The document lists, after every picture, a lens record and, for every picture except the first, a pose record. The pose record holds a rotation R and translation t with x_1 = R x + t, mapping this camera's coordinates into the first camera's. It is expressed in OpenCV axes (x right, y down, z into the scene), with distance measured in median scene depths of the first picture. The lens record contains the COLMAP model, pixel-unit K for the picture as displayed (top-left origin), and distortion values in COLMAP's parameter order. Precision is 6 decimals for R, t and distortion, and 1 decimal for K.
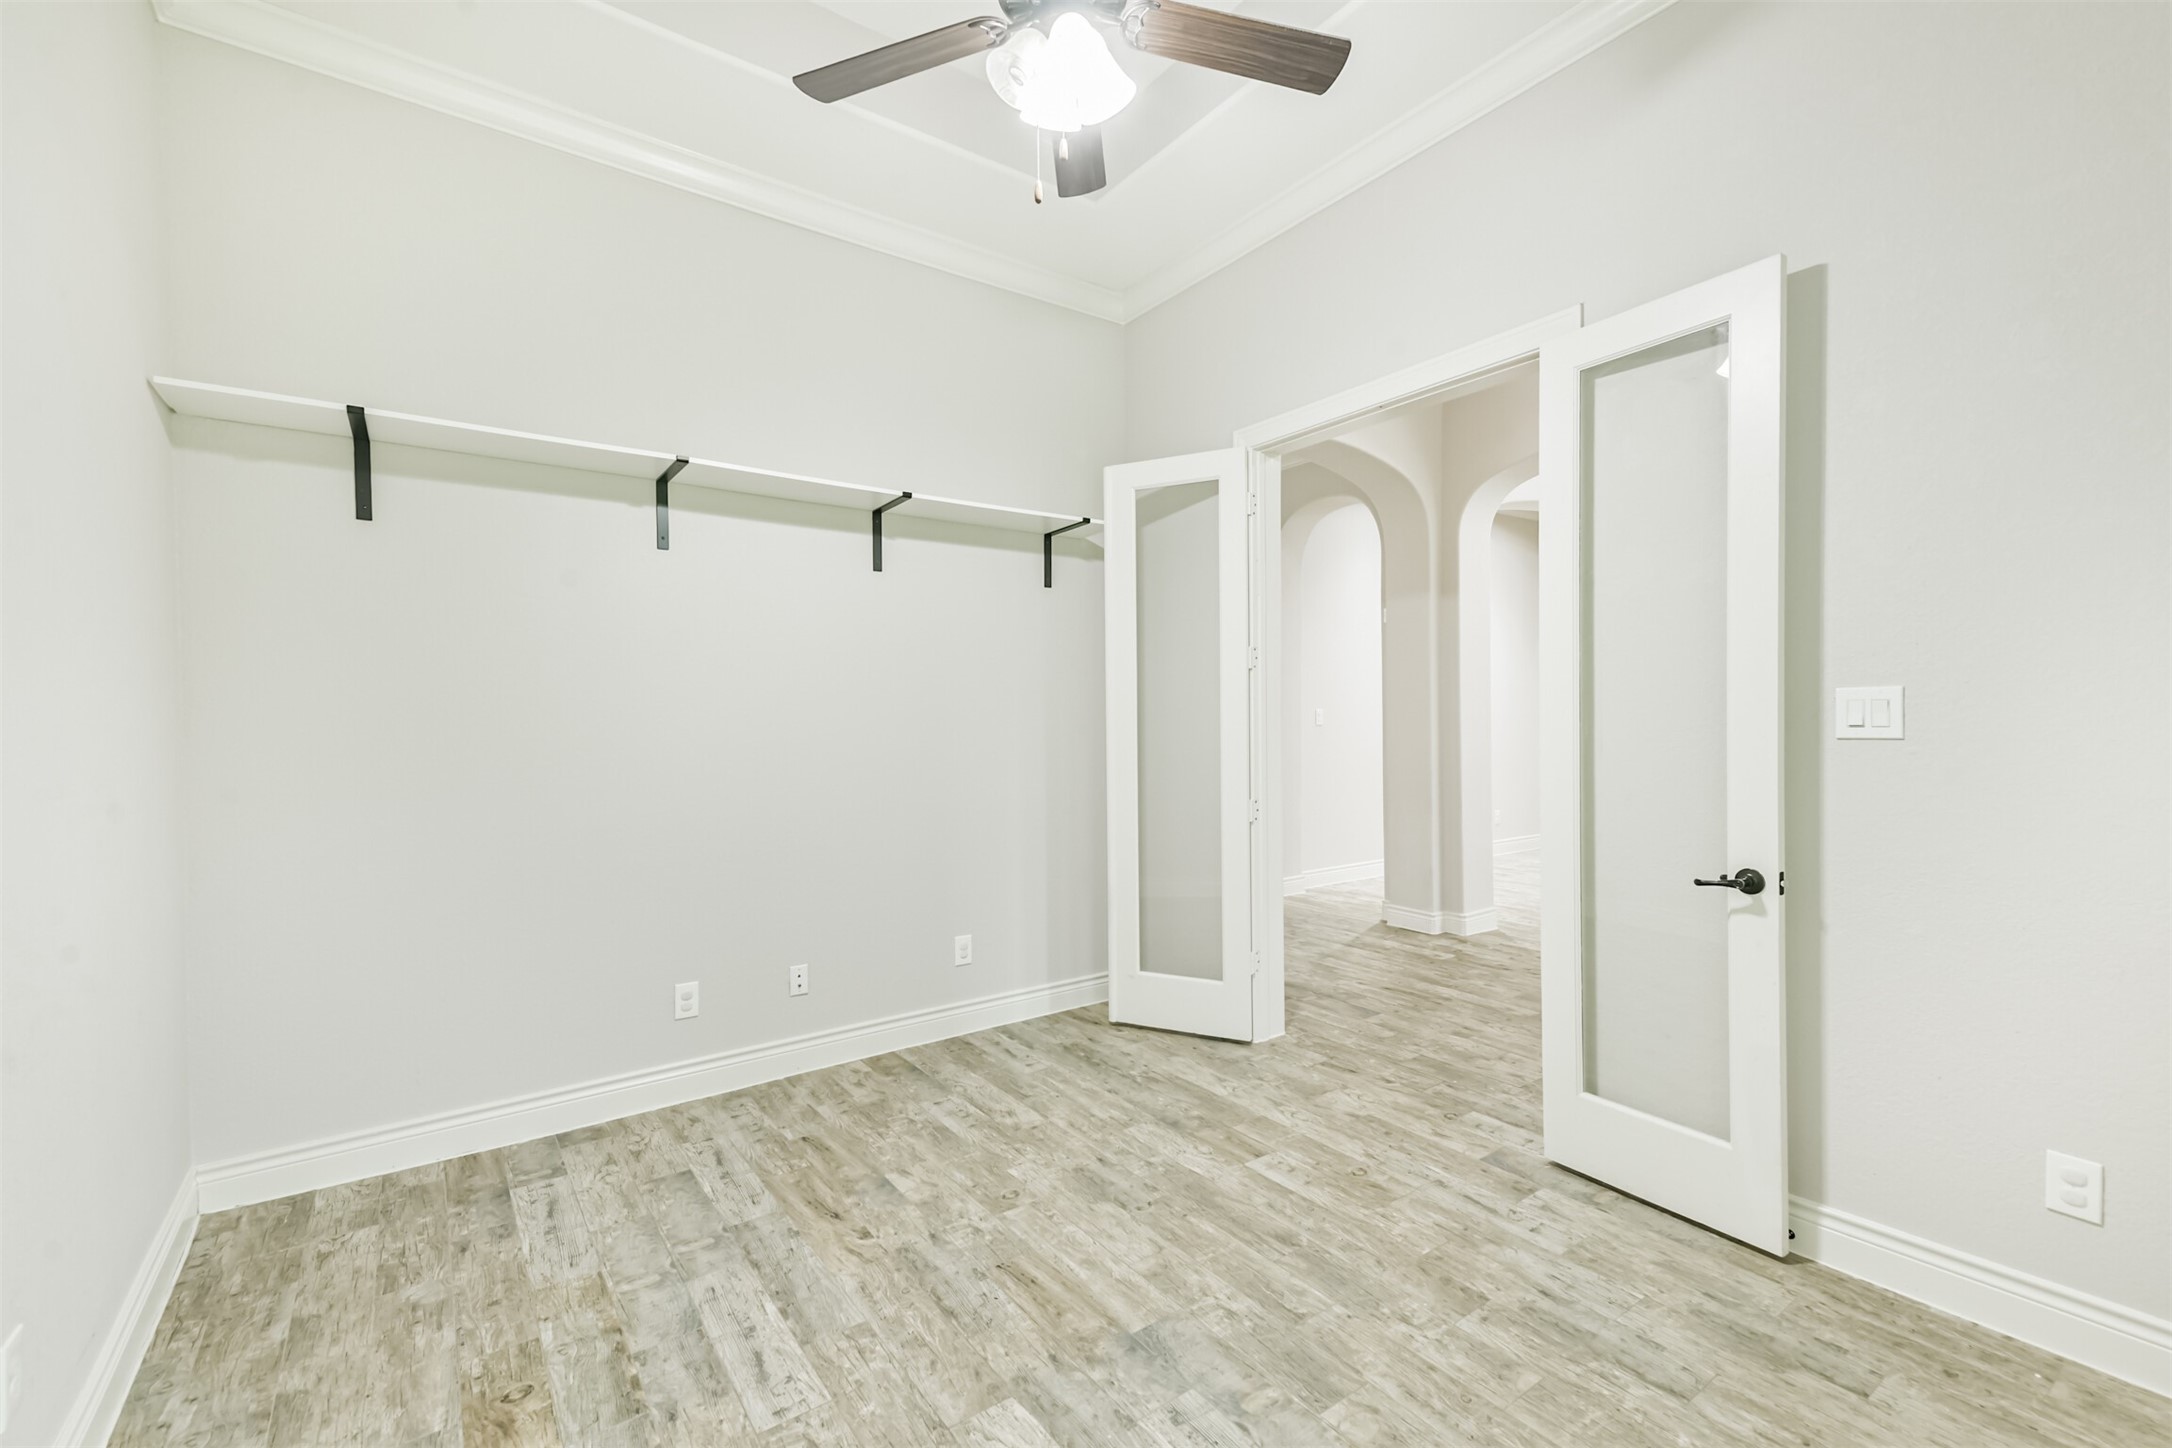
lens RADIAL K [[938.1, 0, 1085.5], [0, 938.1, 725.2], [0, 0, 1]] dist [0.022611, -0.006568]
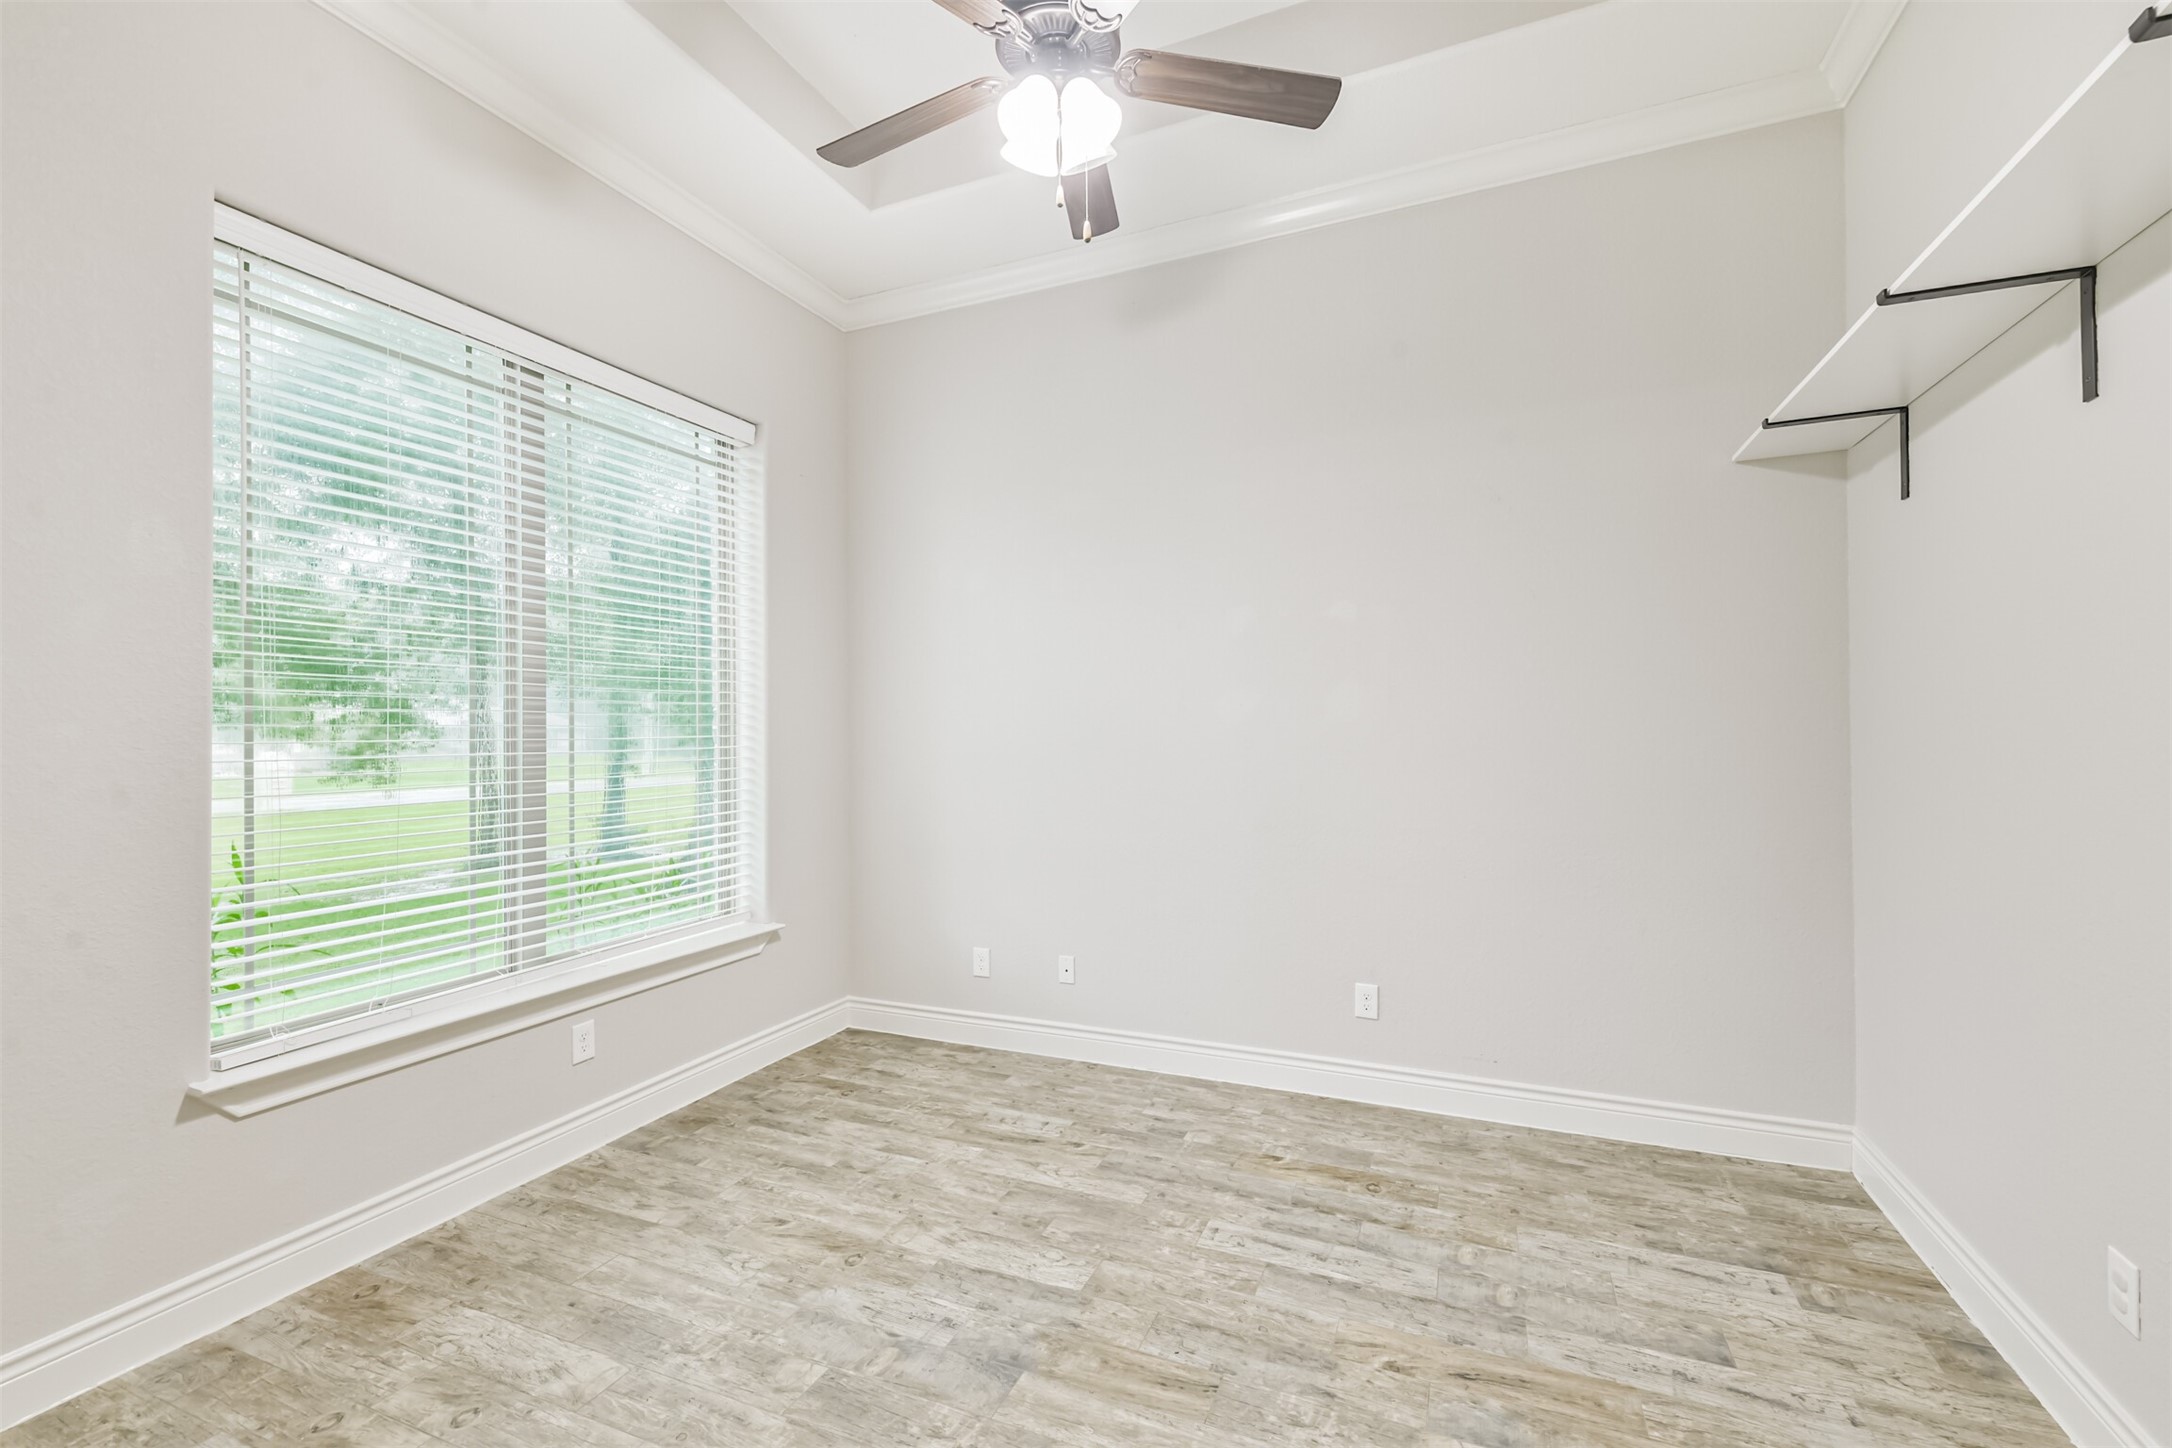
lens RADIAL K [[938.1, 0, 1085.0], [0, 938.1, 722.6], [0, 0, 1]] dist [0.022611, -0.006568]
pose [[-0.859691, 0.014129, -0.510619, 0.442719], [0.016320, 0.999867, 0.000190, -0.022096], [0.510554, -0.008170, -0.859807, 1.716081]]
